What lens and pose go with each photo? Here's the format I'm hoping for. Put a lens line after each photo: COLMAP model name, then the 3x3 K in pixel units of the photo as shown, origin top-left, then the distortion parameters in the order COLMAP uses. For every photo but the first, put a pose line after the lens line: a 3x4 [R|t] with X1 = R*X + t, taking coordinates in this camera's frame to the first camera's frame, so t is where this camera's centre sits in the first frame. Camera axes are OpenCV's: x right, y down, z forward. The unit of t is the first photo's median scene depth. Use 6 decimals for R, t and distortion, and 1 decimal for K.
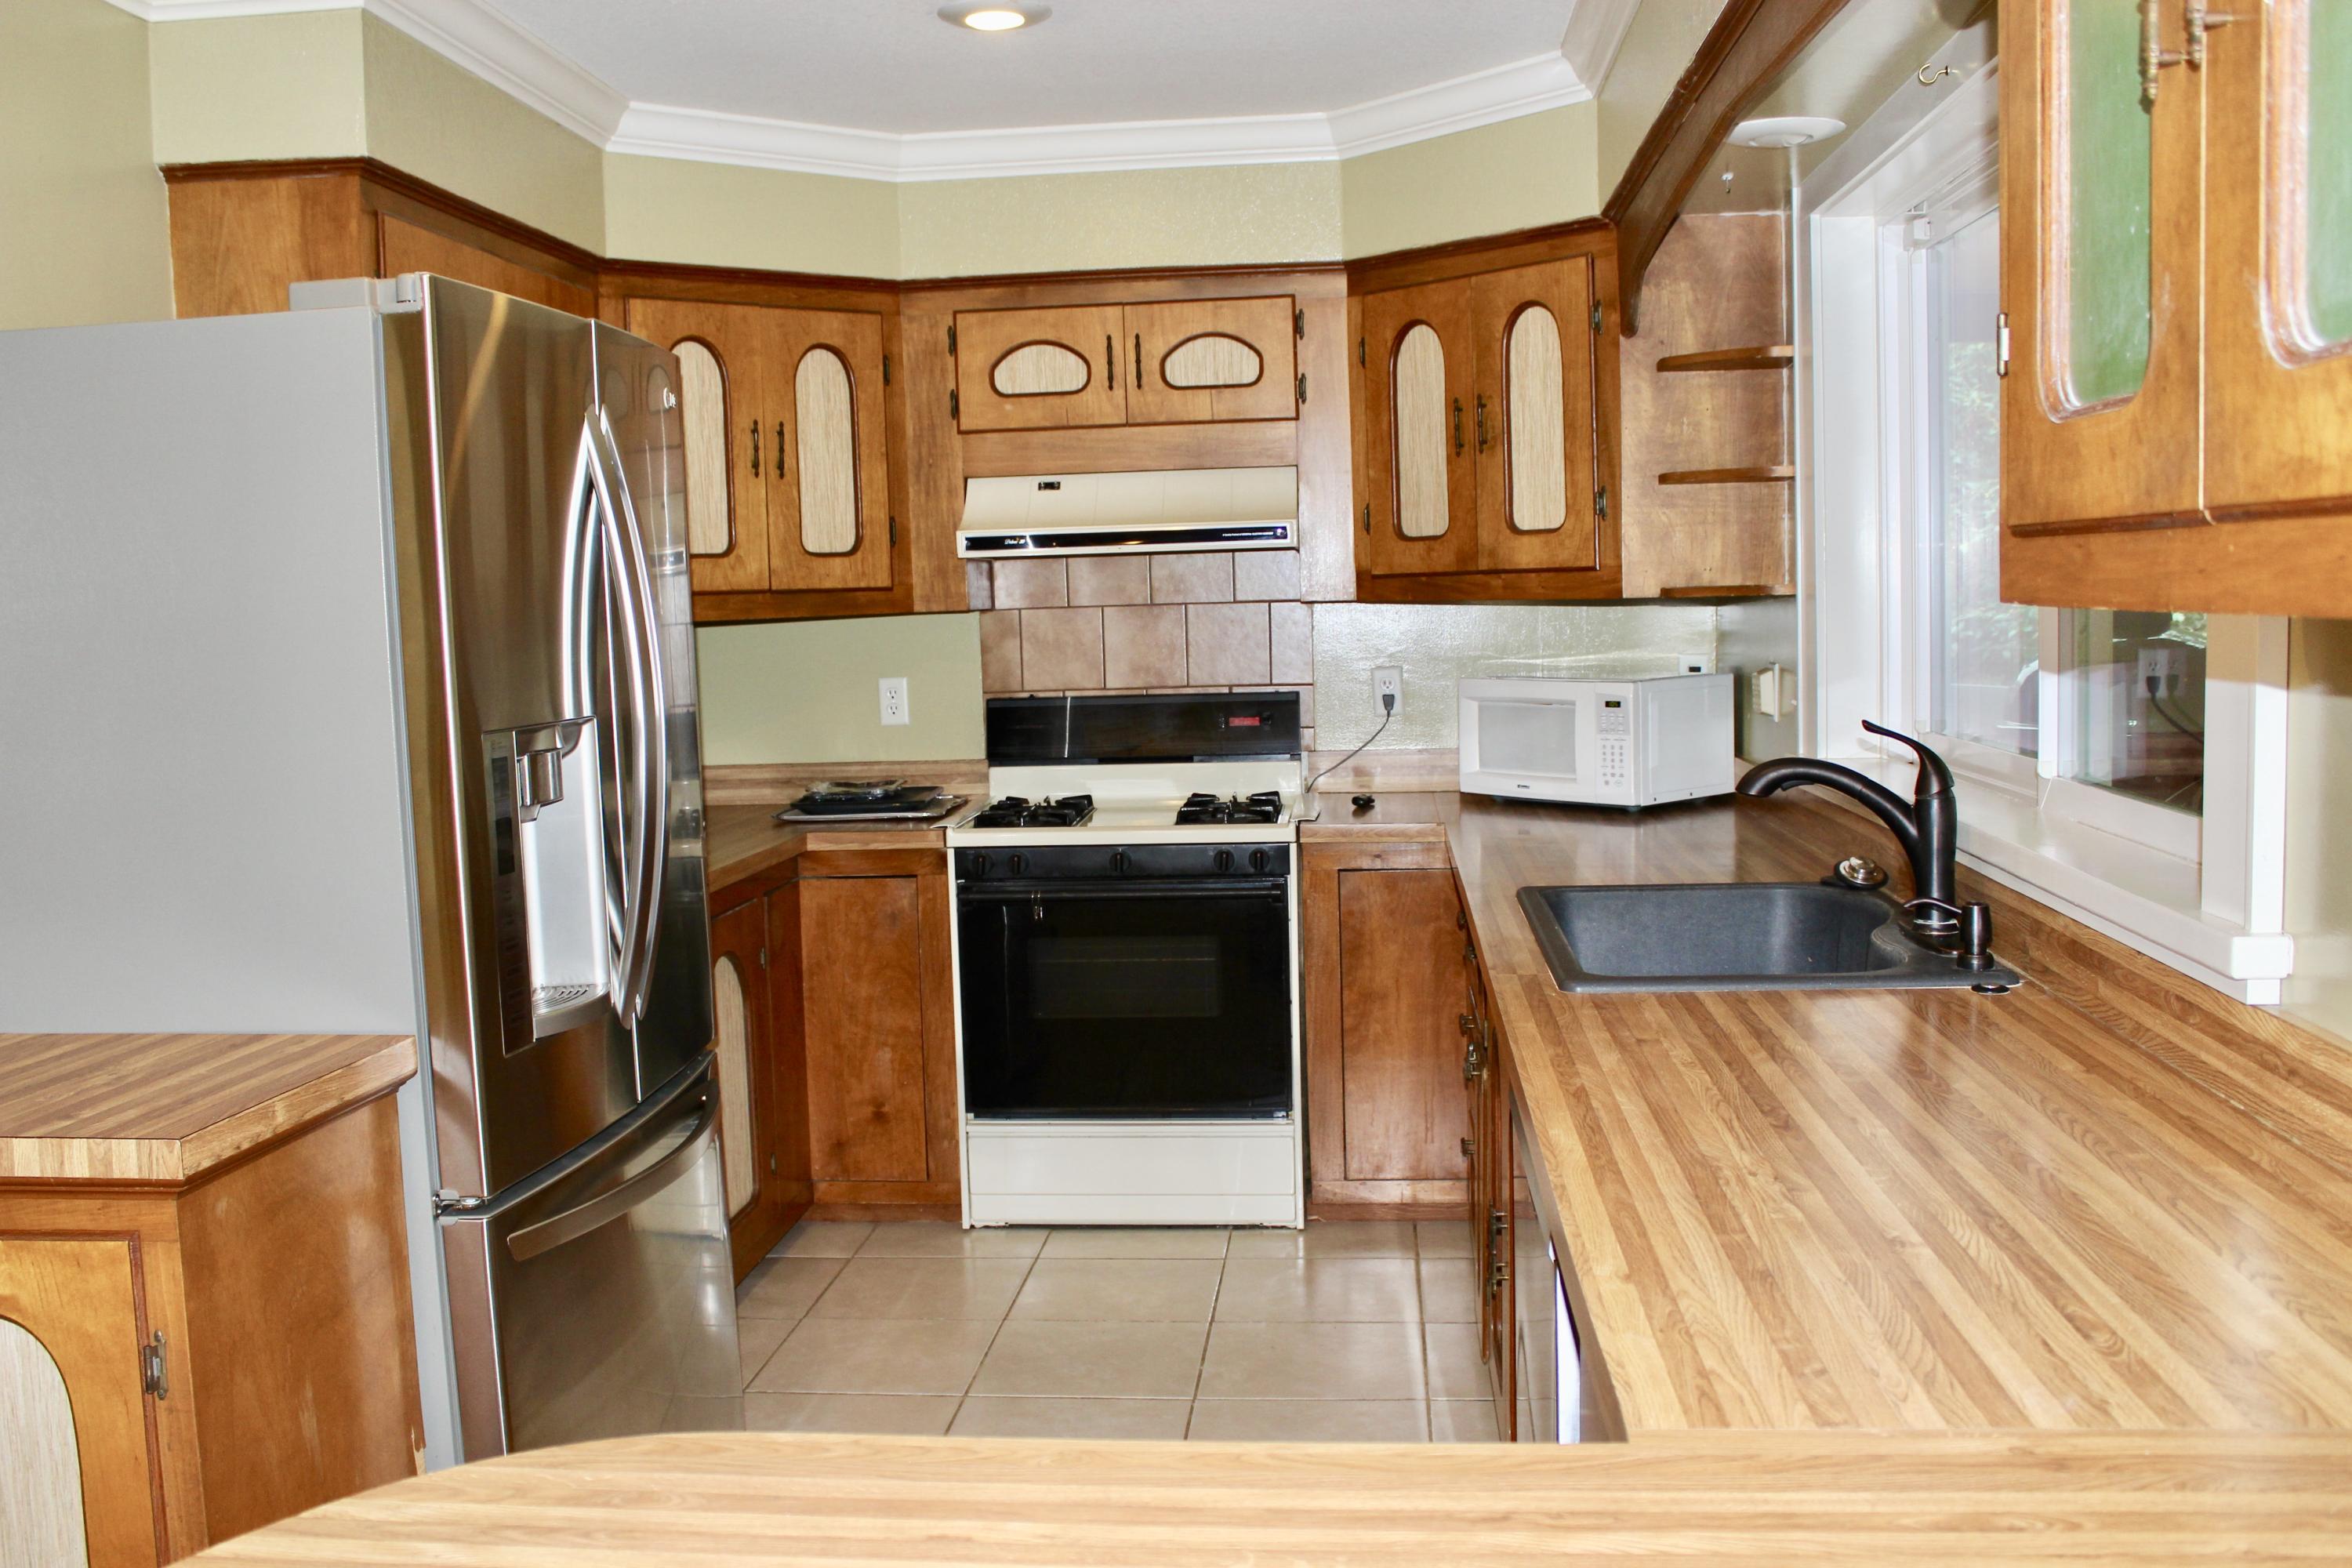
lens RADIAL K [[2095.0, 0, 1176.0], [0, 2095.0, 784.0], [0, 0, 1]] dist [-0.133843, 0.127145]
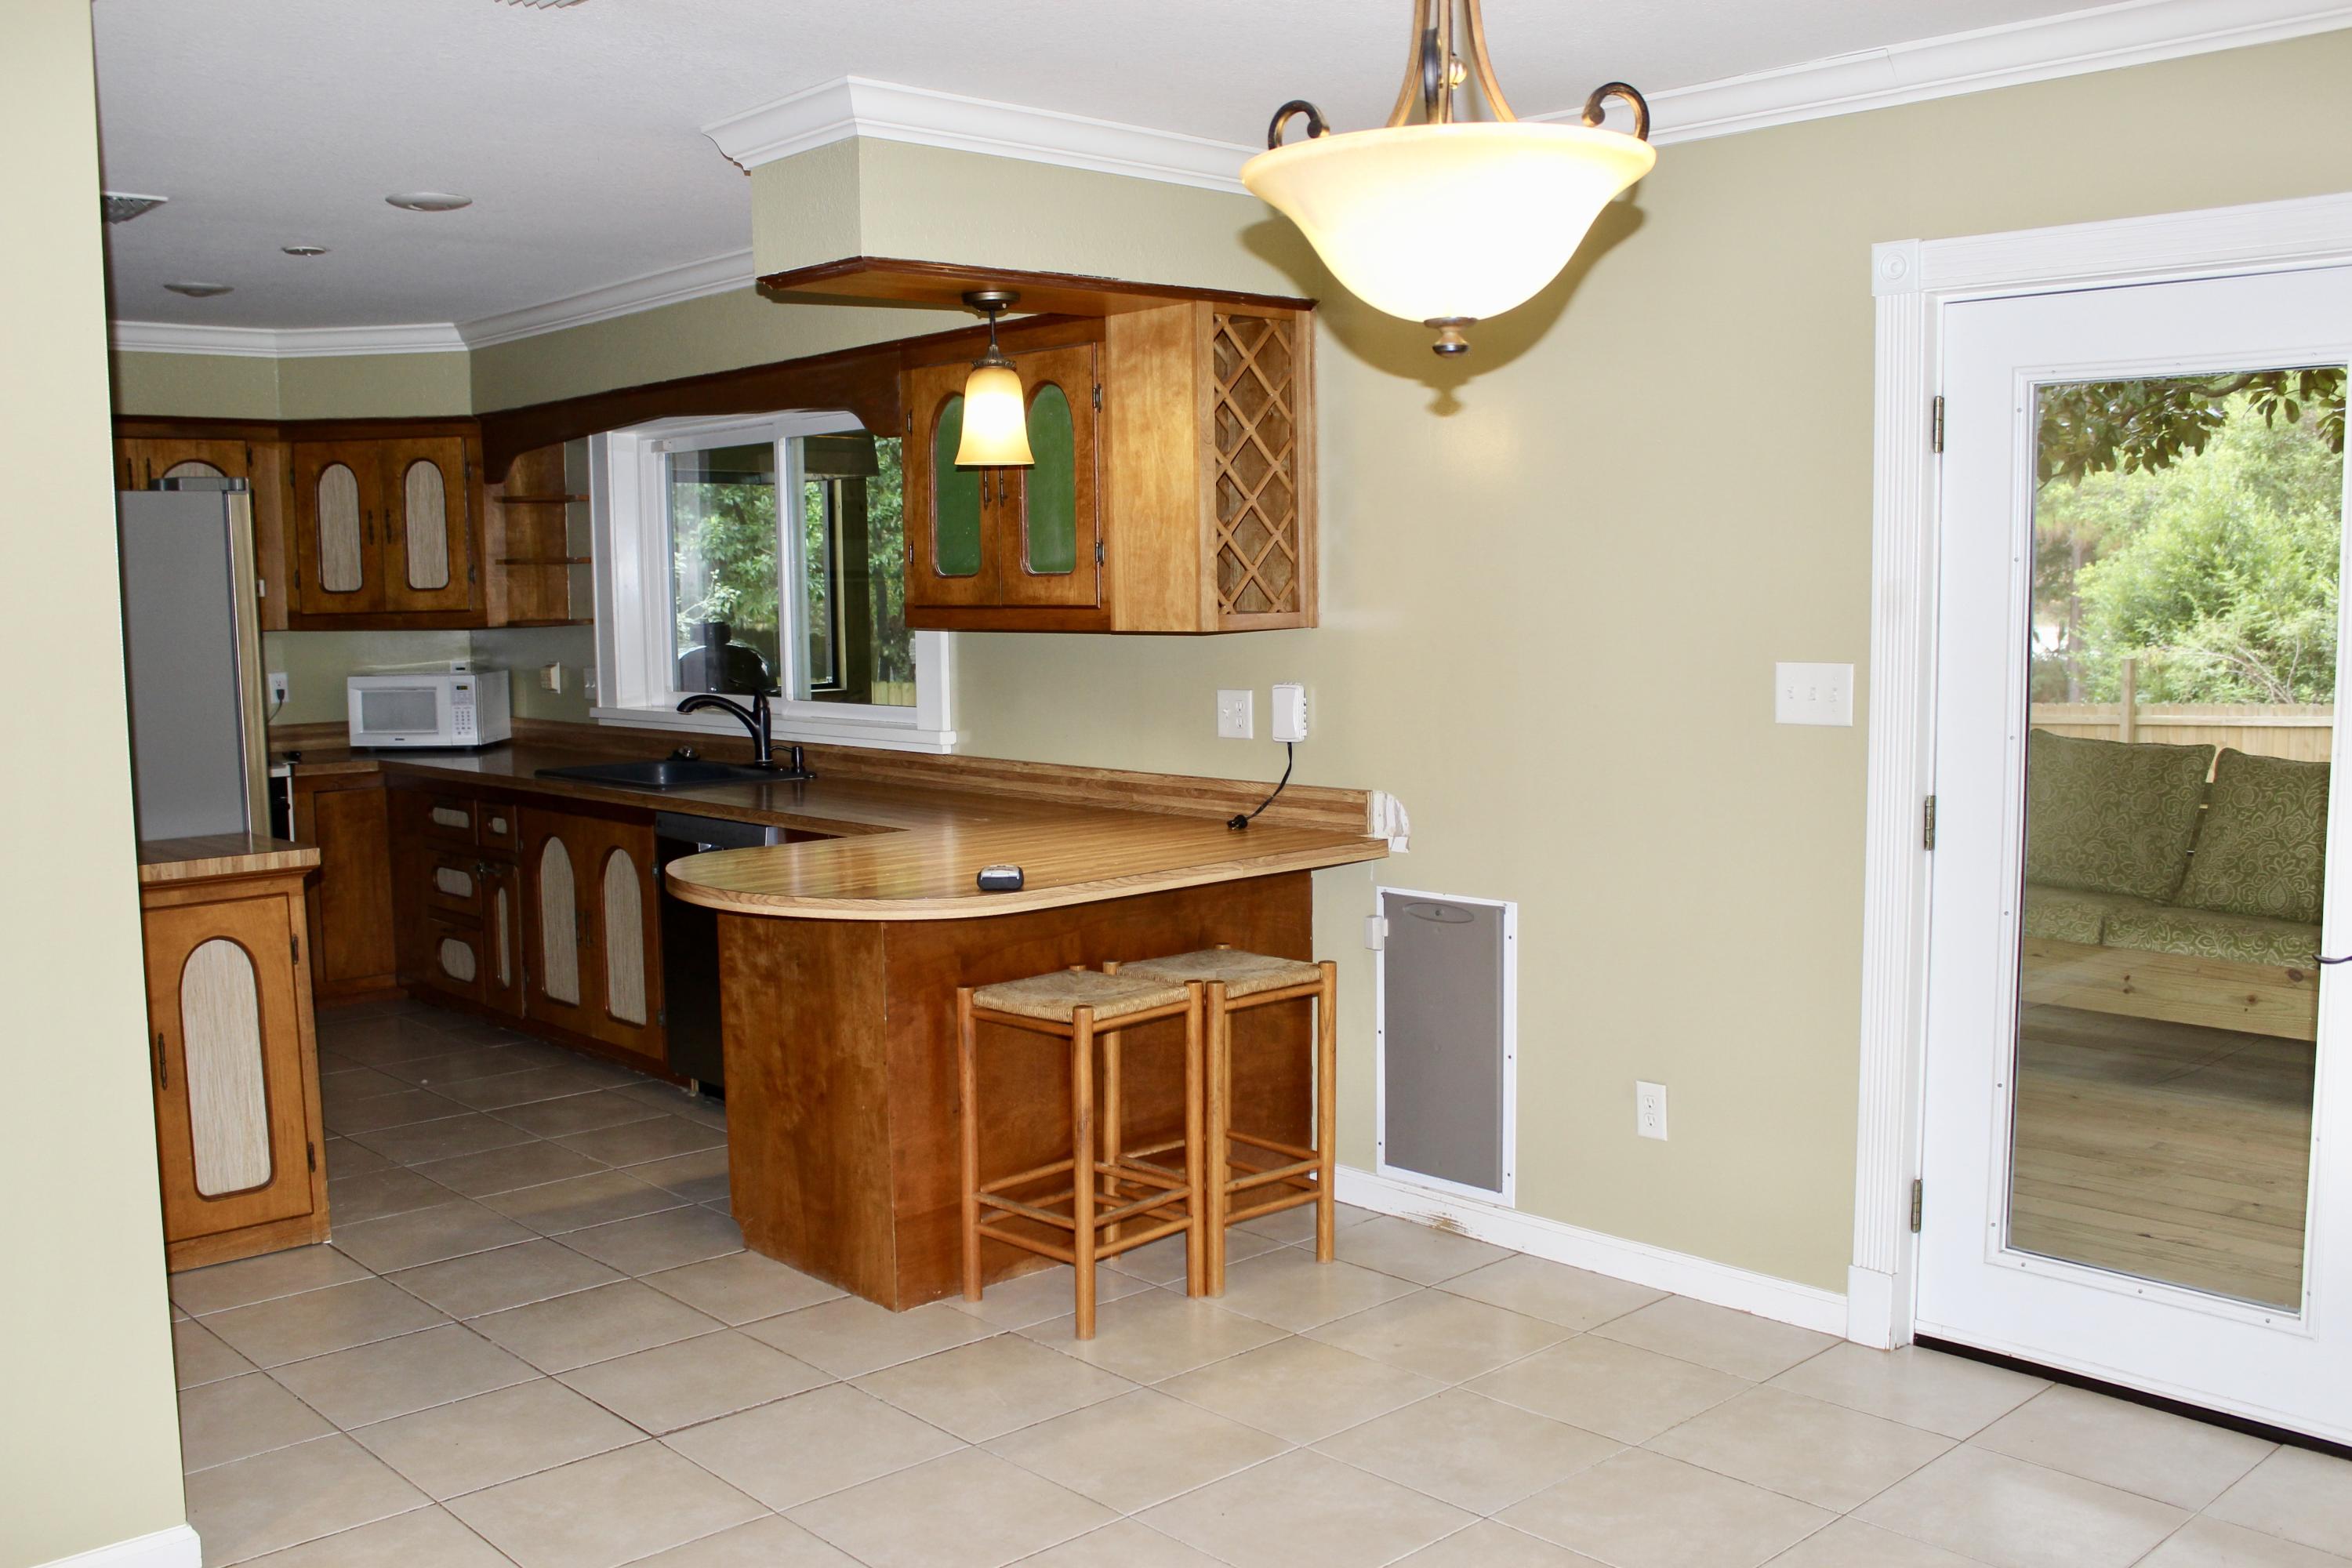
lens RADIAL K [[2142.2, 0, 1177.0], [0, 2142.2, 828.7], [0, 0, 1]] dist [-0.133162, -0.001573]
pose [[0.654921, -0.066109, 0.752800, -0.714838], [0.061485, 0.997525, 0.034109, 0.054584], [-0.753192, 0.023947, 0.657365, -0.595254]]
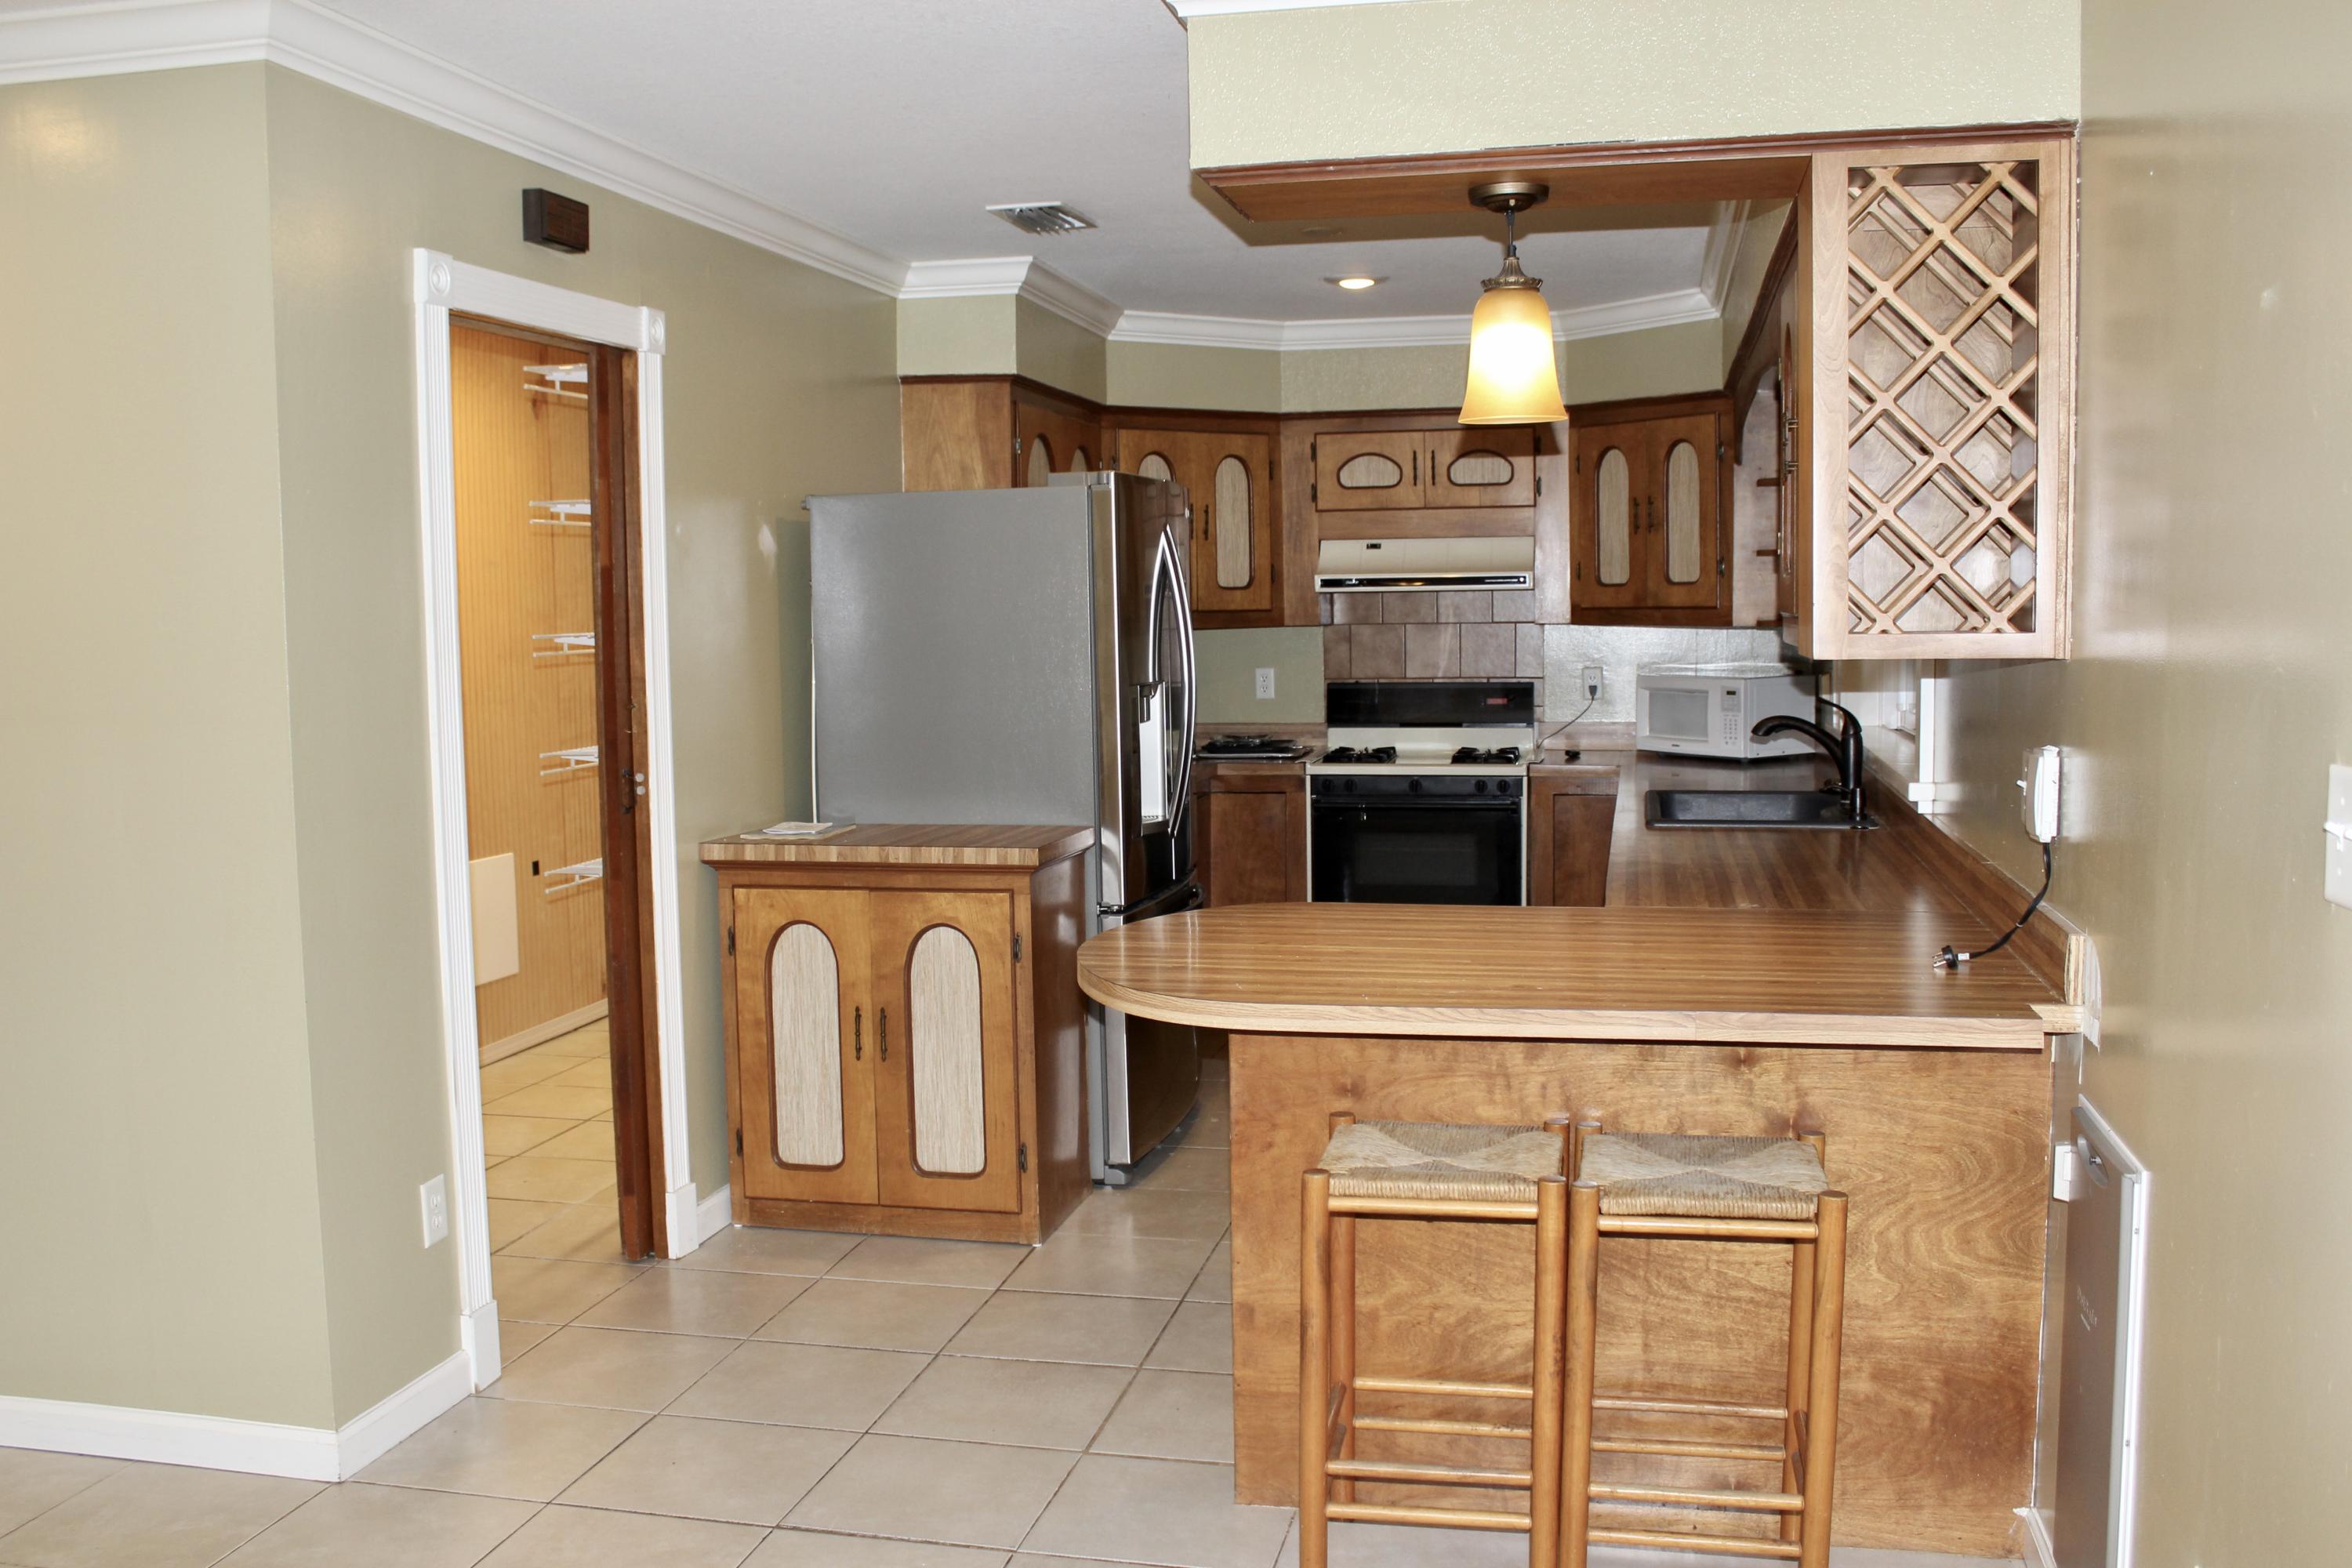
lens RADIAL K [[2128.2, 0, 1170.7], [0, 2128.2, 777.7], [0, 0, 1]] dist [-0.116615, 0.003469]
pose [[0.992002, 0.025182, -0.123684, -0.011295], [-0.025740, 0.999664, -0.002919, 0.040001], [0.123569, 0.006079, 0.992317, -0.615906]]
